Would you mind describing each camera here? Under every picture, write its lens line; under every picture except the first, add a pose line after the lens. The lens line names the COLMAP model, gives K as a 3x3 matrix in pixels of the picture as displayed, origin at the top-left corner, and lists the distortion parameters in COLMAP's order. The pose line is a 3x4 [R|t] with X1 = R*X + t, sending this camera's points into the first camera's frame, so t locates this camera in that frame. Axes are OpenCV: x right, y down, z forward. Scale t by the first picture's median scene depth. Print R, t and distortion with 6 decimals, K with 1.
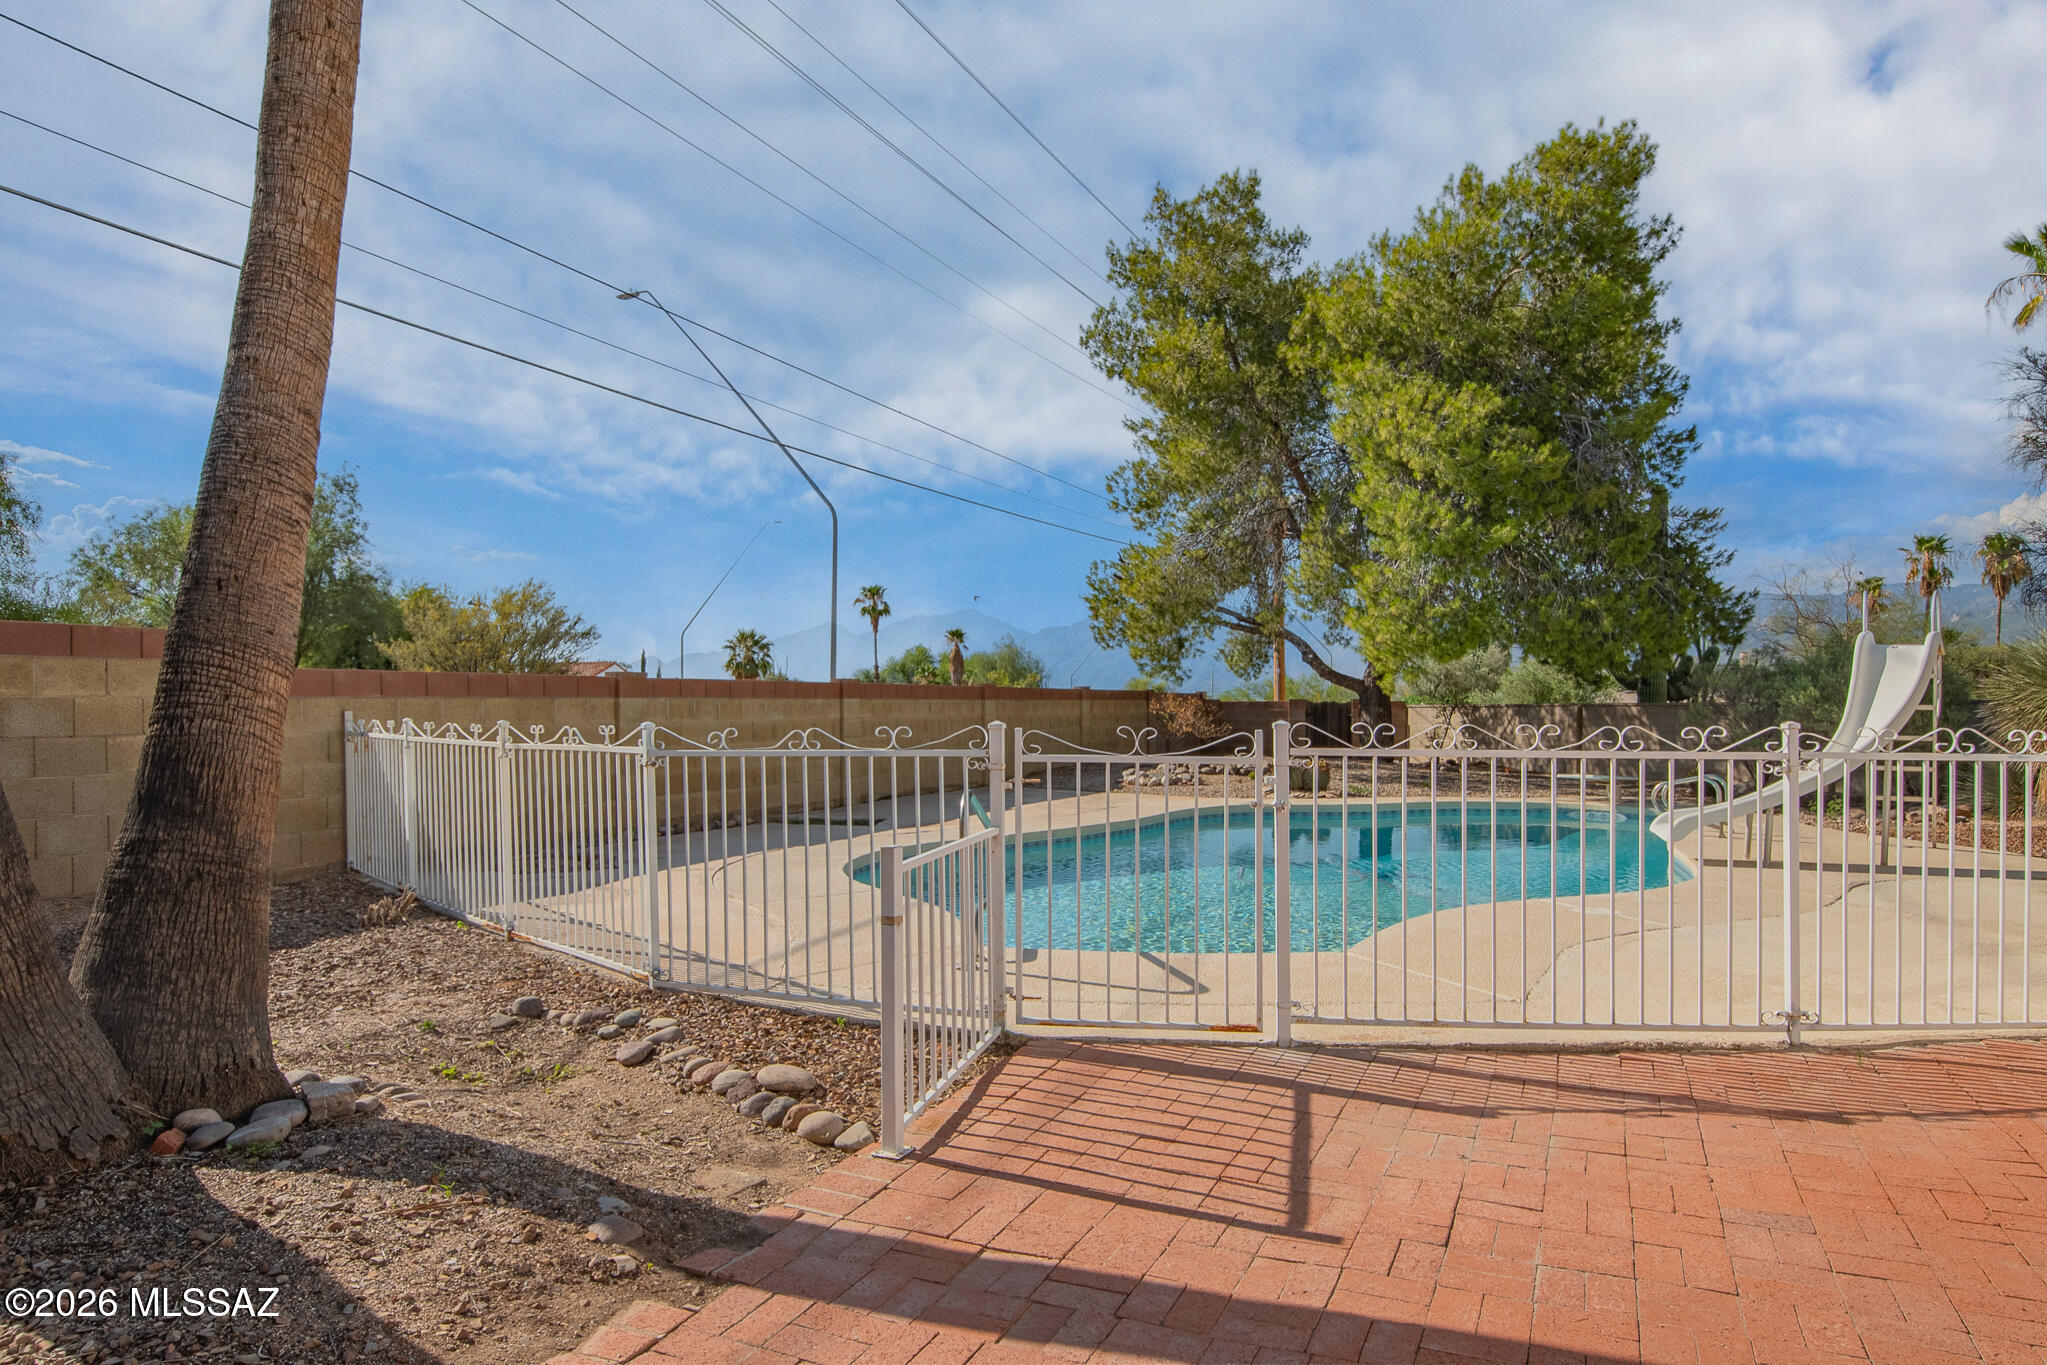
lens RADIAL K [[1214.8, 0, 1044.3], [0, 1214.8, 703.9], [0, 0, 1]] dist [0.013876, -0.004957]
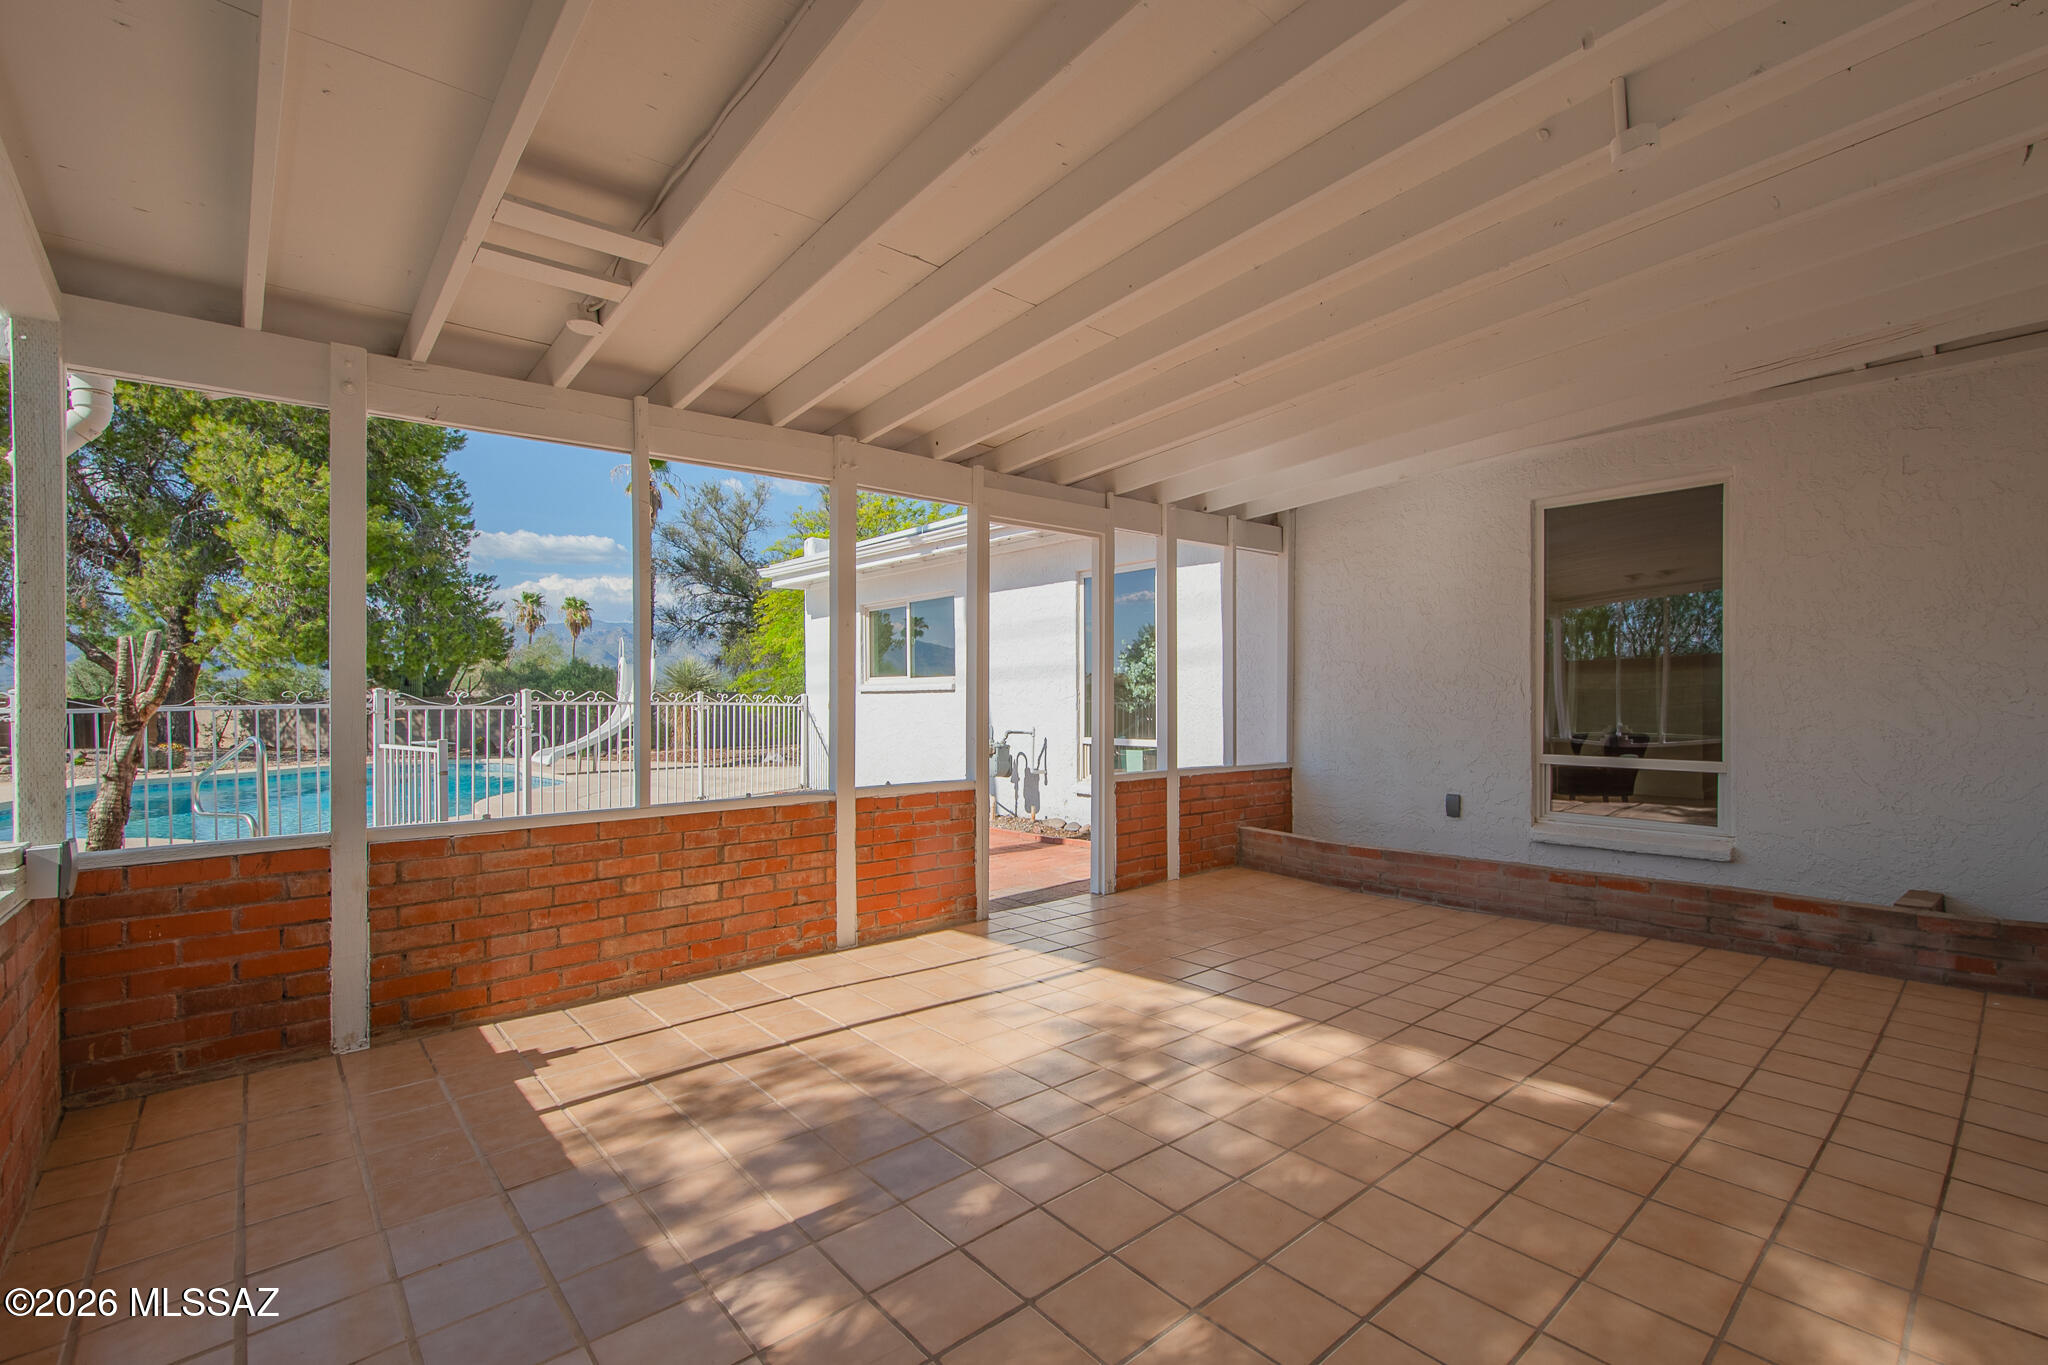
lens RADIAL K [[897.8, 0, 1033.9], [0, 897.8, 710.2], [0, 0, 1]] dist [0.015156, -0.001089]
pose [[0.398562, -0.010704, 0.917079, -0.242234], [0.006052, 0.999941, 0.009041, 0.011332], [-0.917122, 0.001947, 0.398603, -0.129284]]
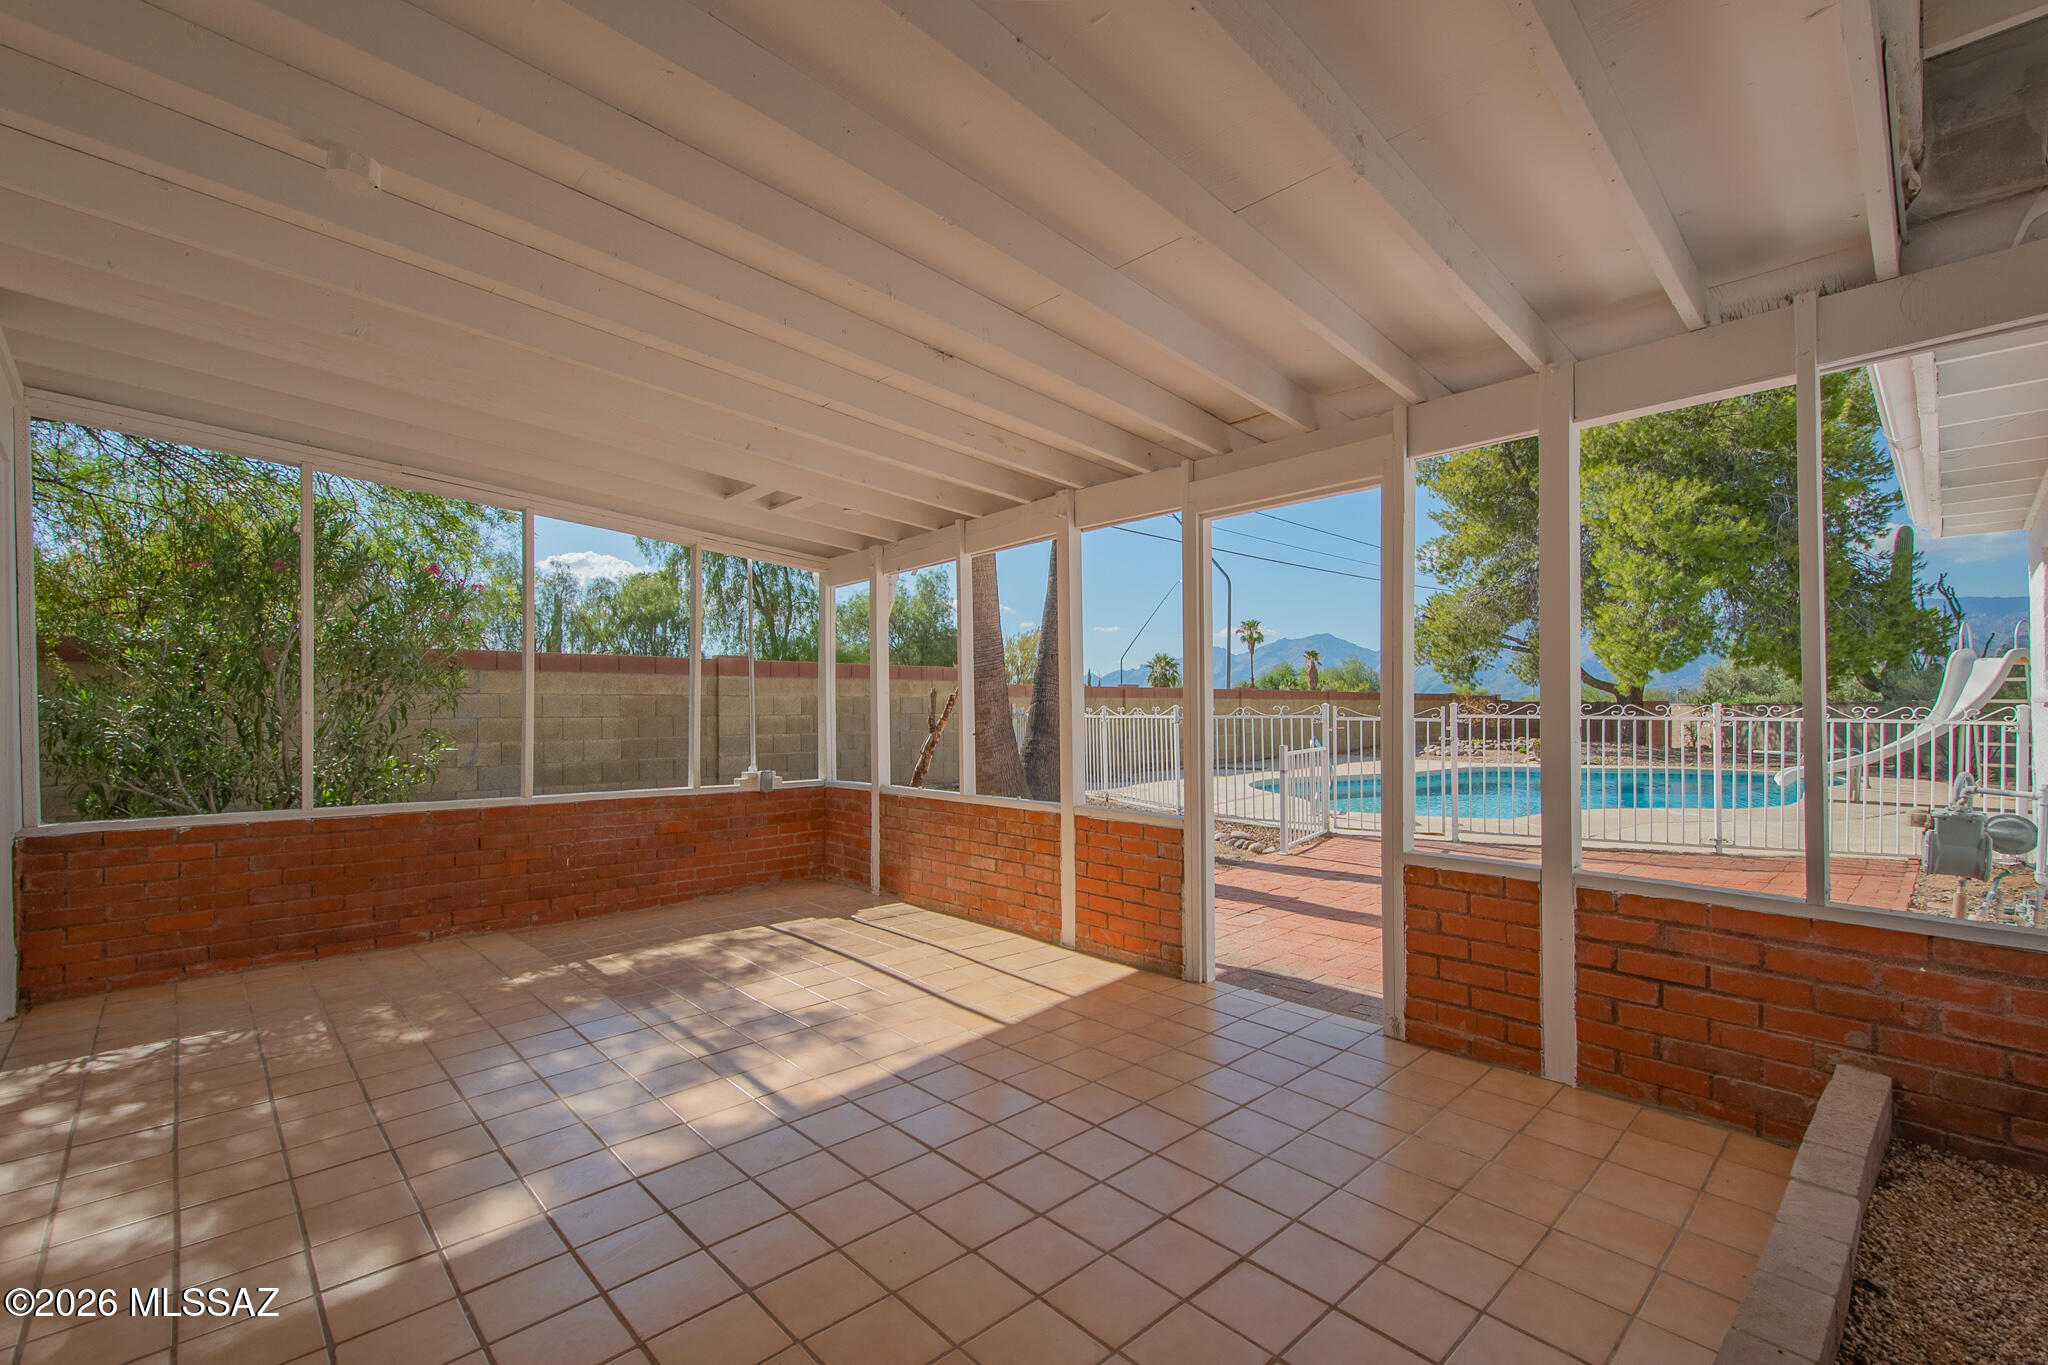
lens RADIAL K [[897.8, 0, 1037.5], [0, 897.8, 701.9], [0, 0, 1]] dist [0.015156, -0.001089]
pose [[0.932430, -0.002369, -0.361342, 0.019289], [0.000435, 0.999985, -0.005434, 0.005510], [0.361349, 0.004910, 0.932418, -0.230892]]
